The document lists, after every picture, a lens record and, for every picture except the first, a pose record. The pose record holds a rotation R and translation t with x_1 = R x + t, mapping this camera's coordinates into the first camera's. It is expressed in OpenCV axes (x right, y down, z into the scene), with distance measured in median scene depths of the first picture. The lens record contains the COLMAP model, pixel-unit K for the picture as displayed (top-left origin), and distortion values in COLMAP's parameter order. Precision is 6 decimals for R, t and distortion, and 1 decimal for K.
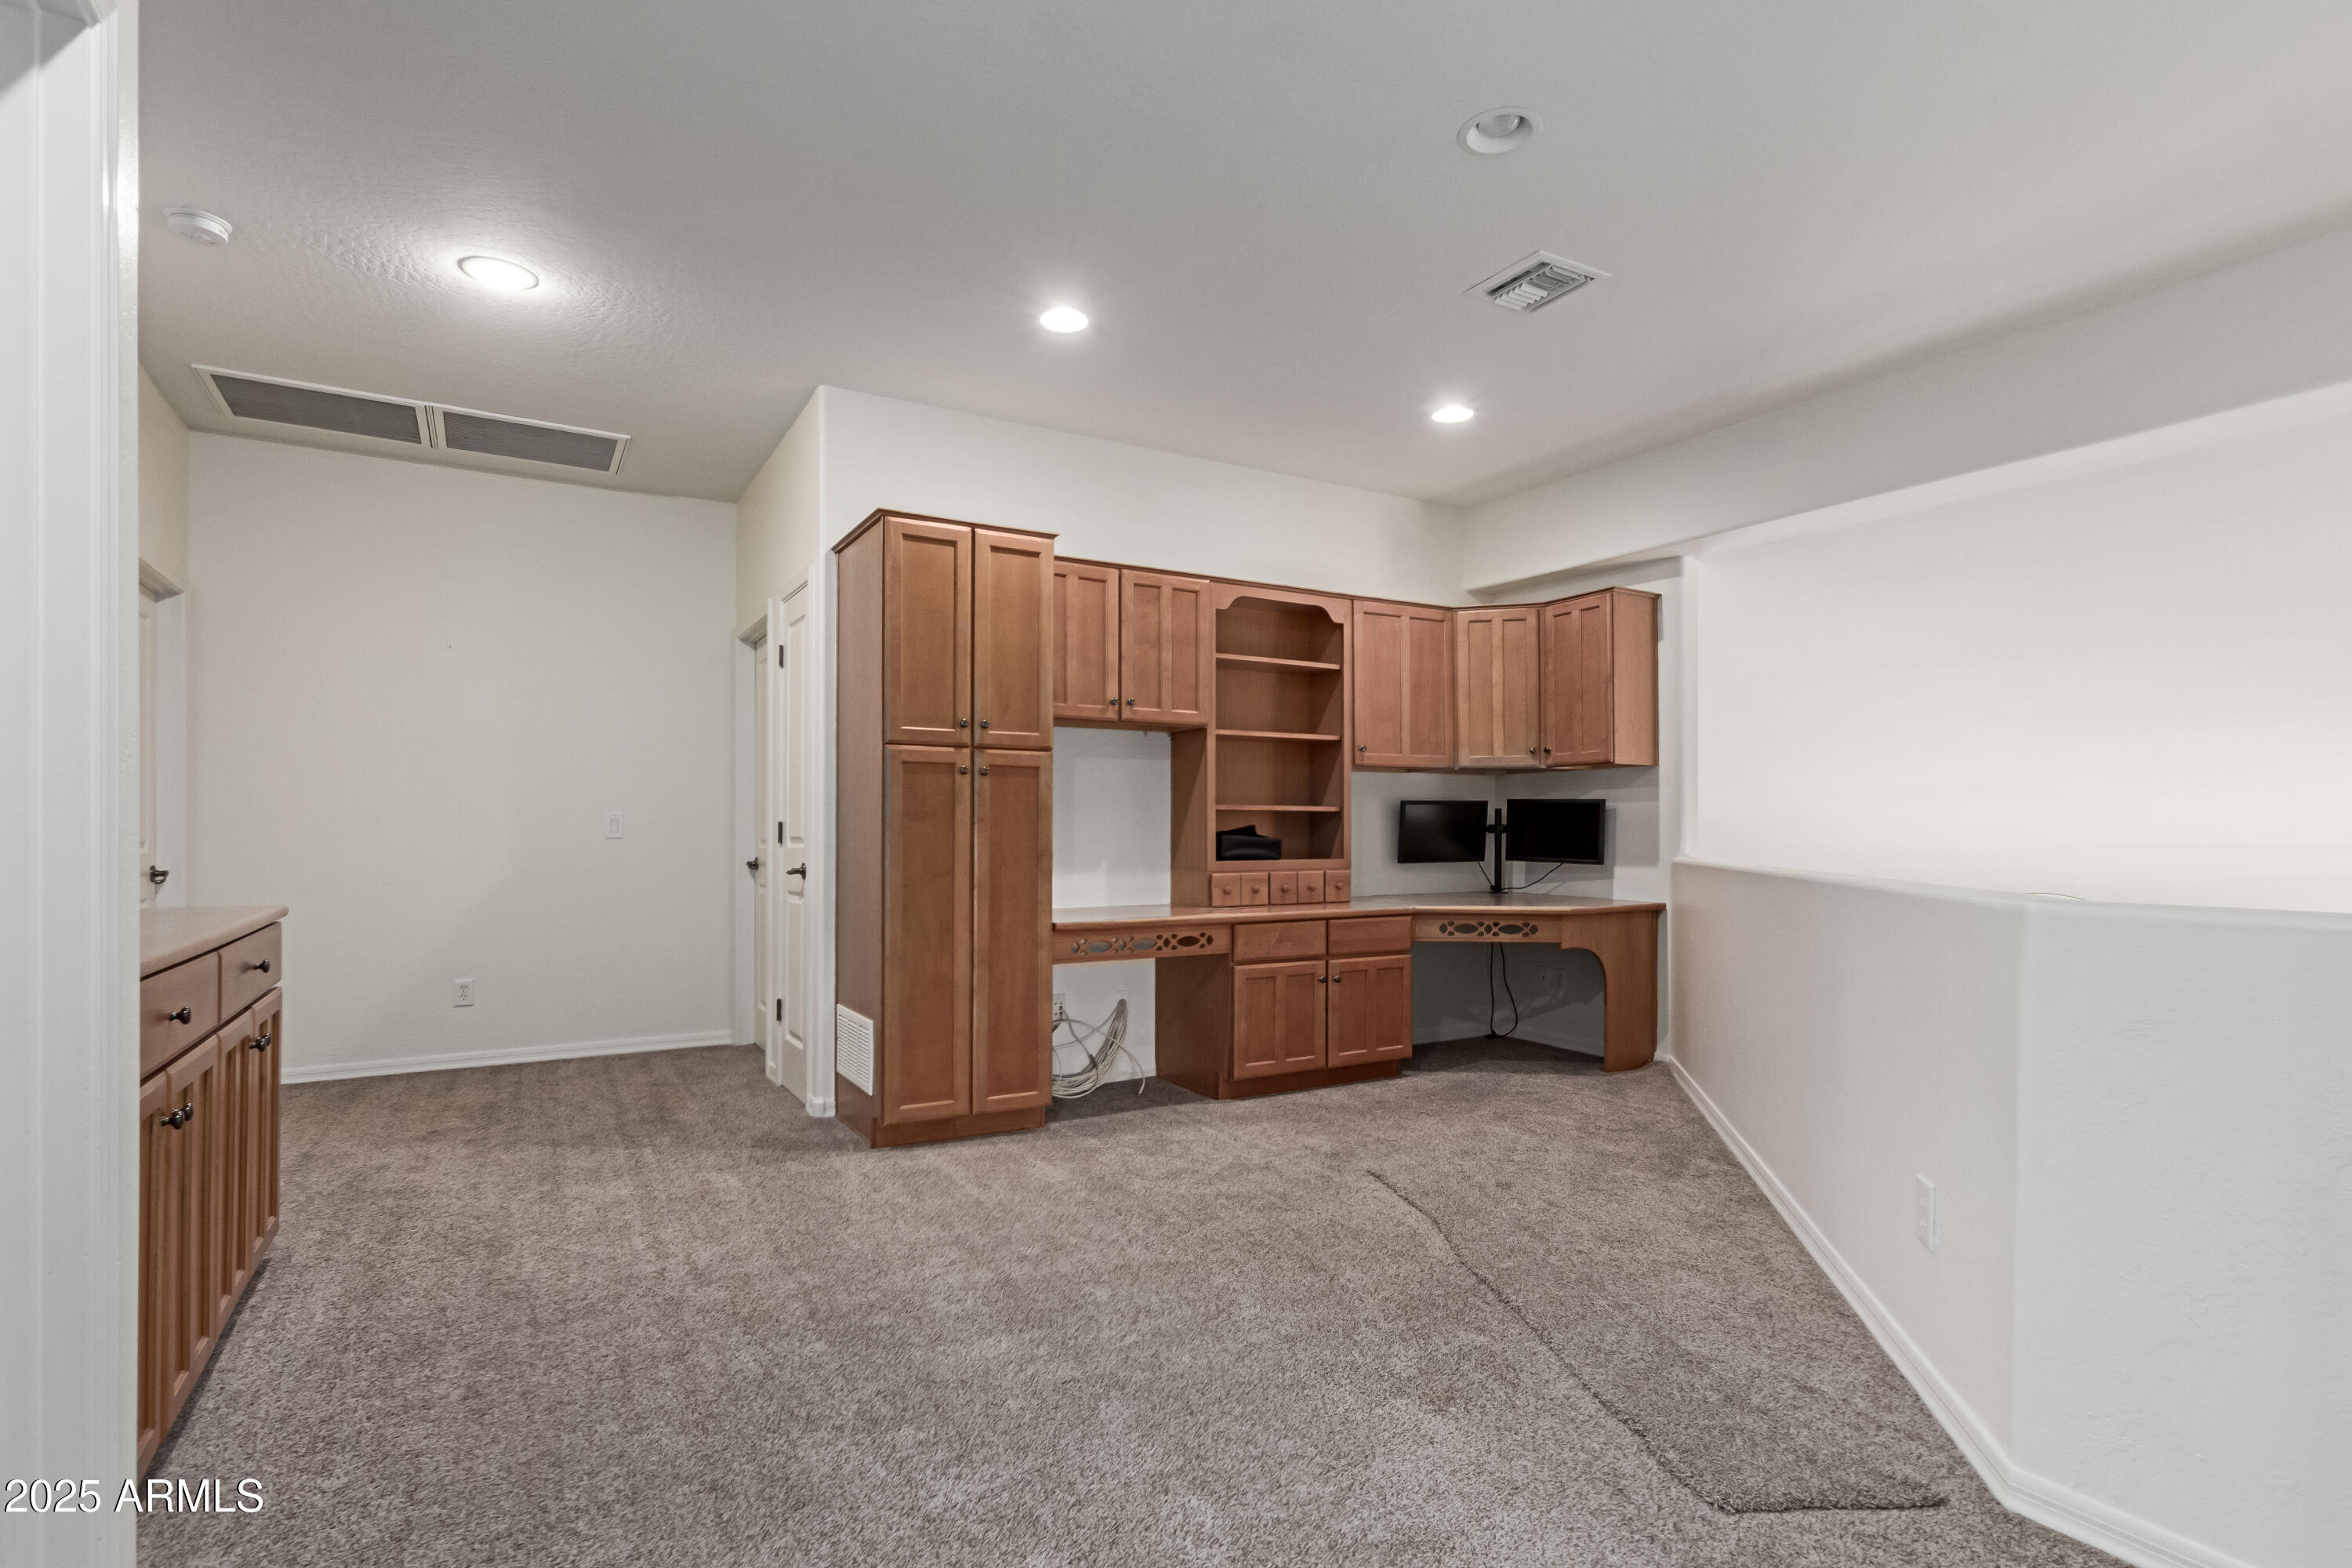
lens RADIAL K [[1146.7, 0, 1172.2], [0, 1146.7, 806.0], [0, 0, 1]] dist [0.013156, -0.000057]
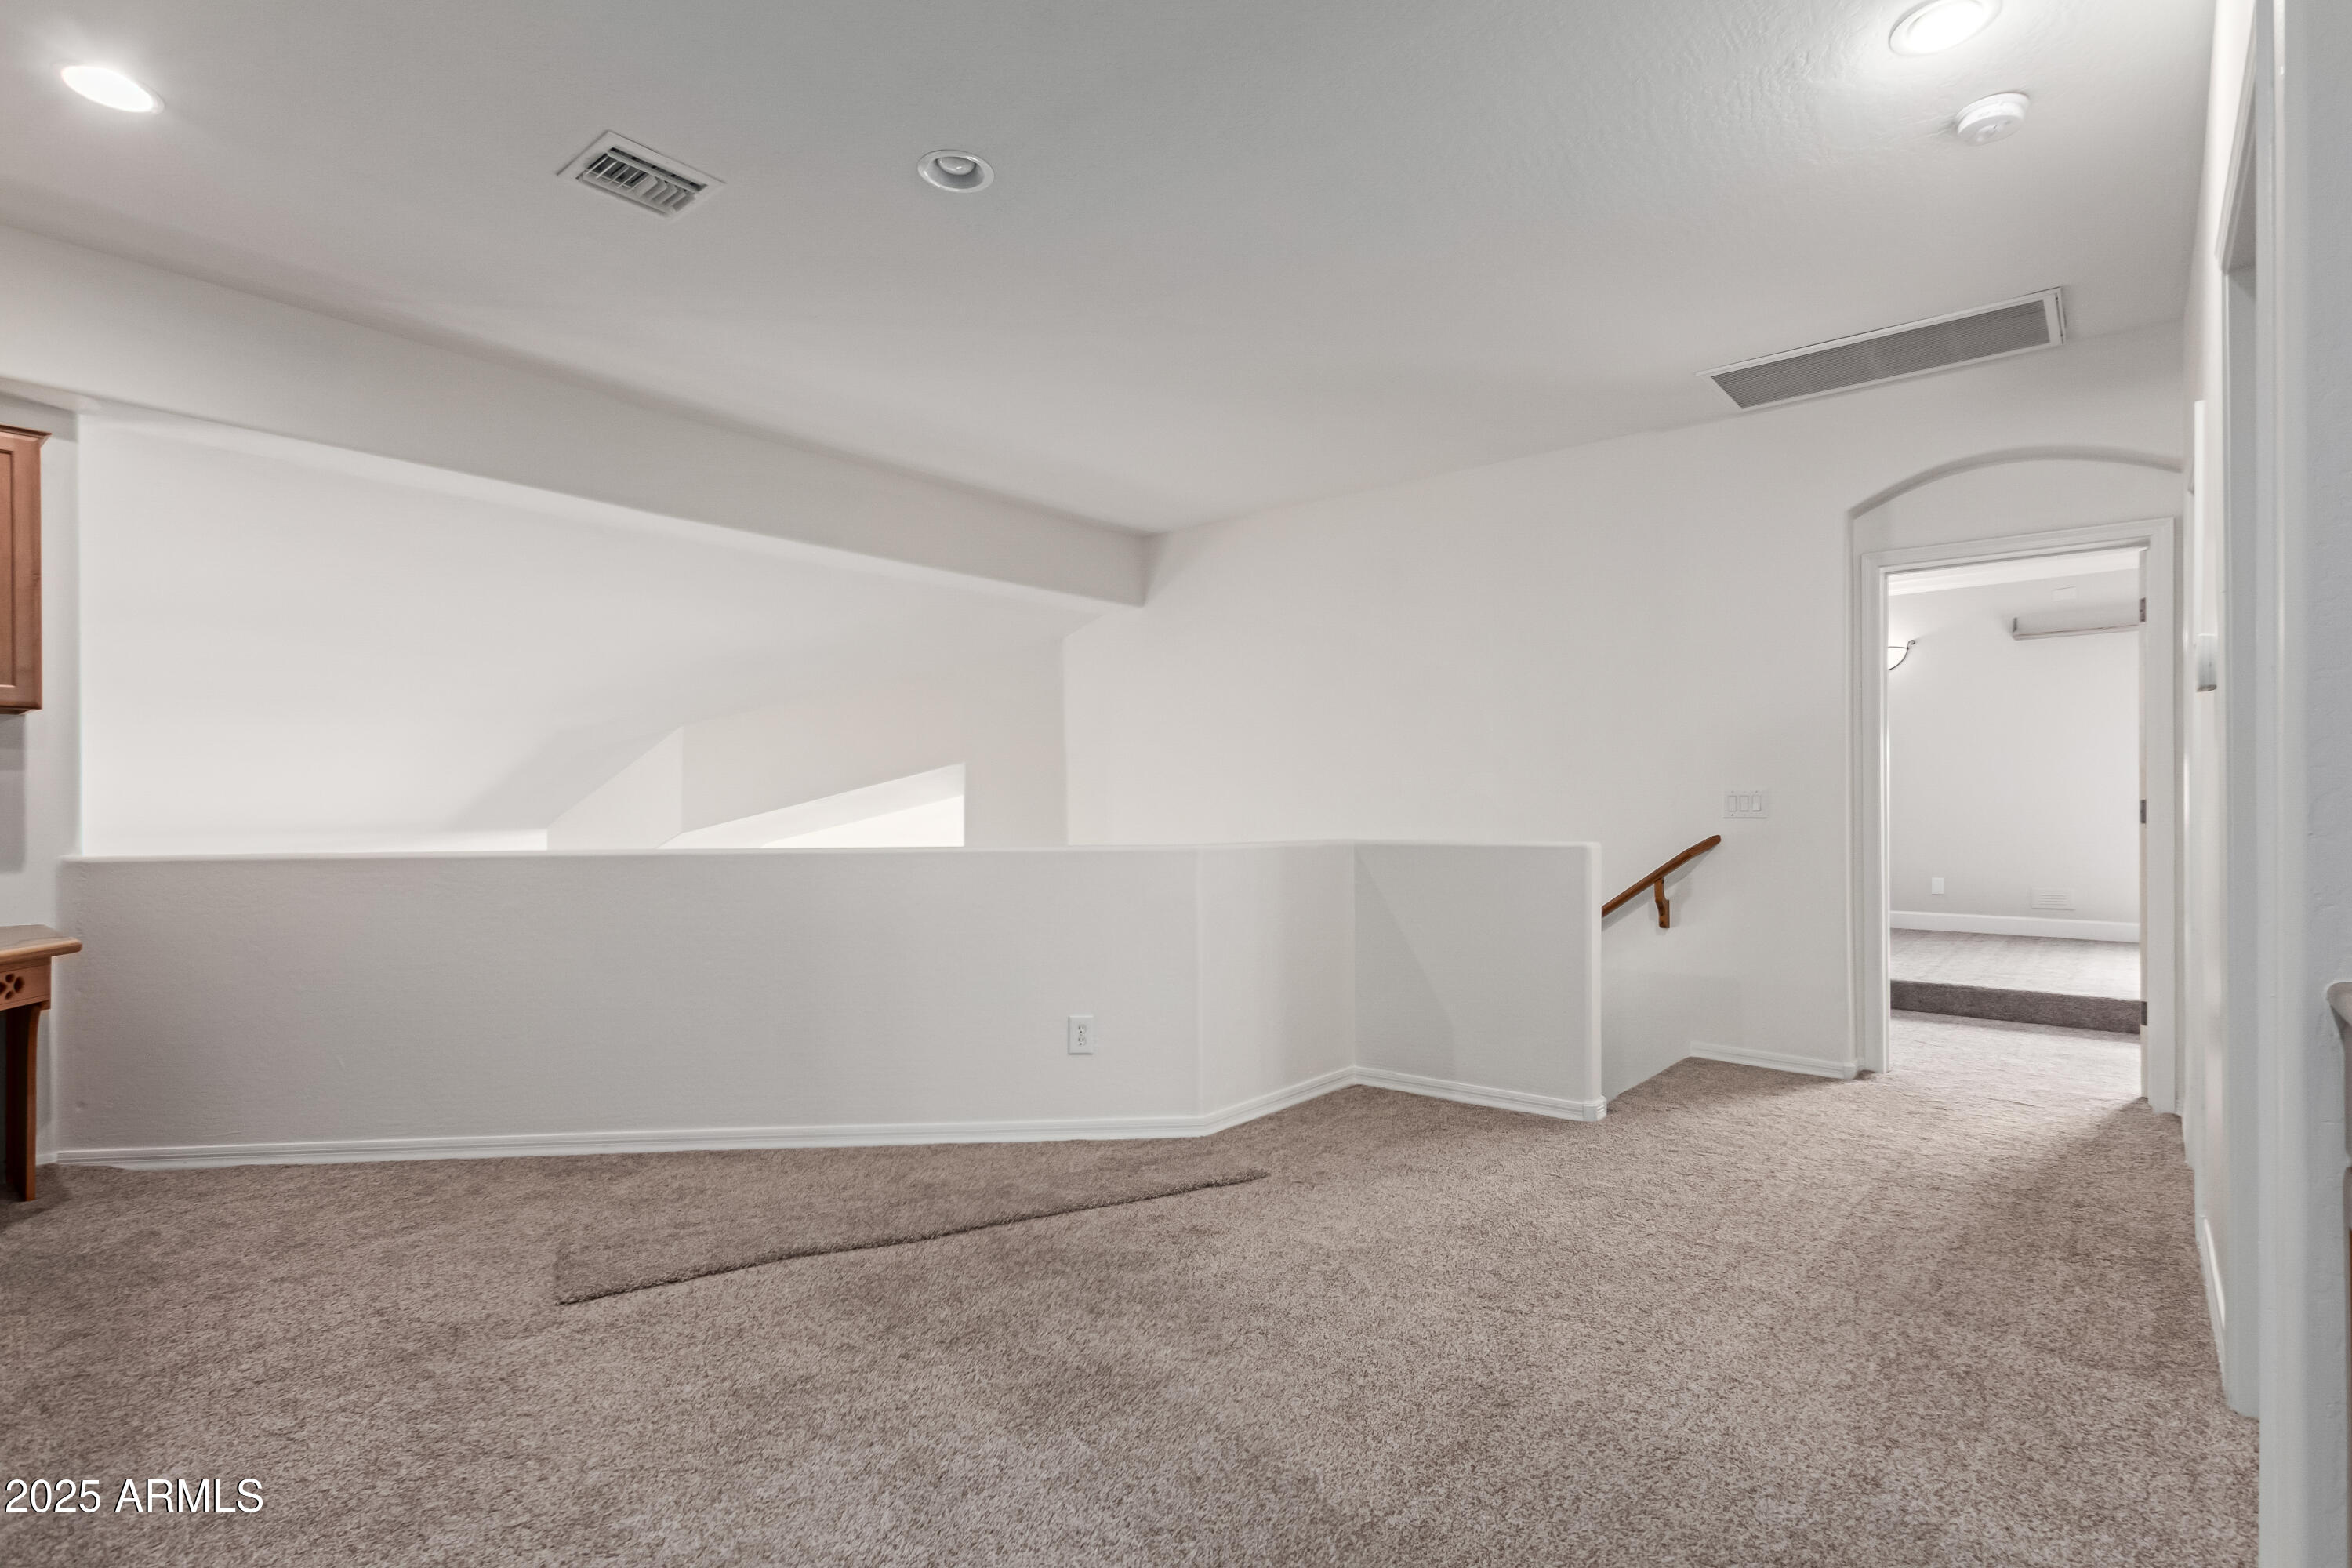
lens RADIAL K [[1146.7, 0, 1172.2], [0, 1146.7, 806.0], [0, 0, 1]] dist [0.013156, -0.000057]
pose [[-0.332924, 0.001661, 0.942952, -0.514760], [-0.019303, 0.999777, -0.008576, 0.010997], [-0.942756, -0.021057, -0.332818, 0.746002]]
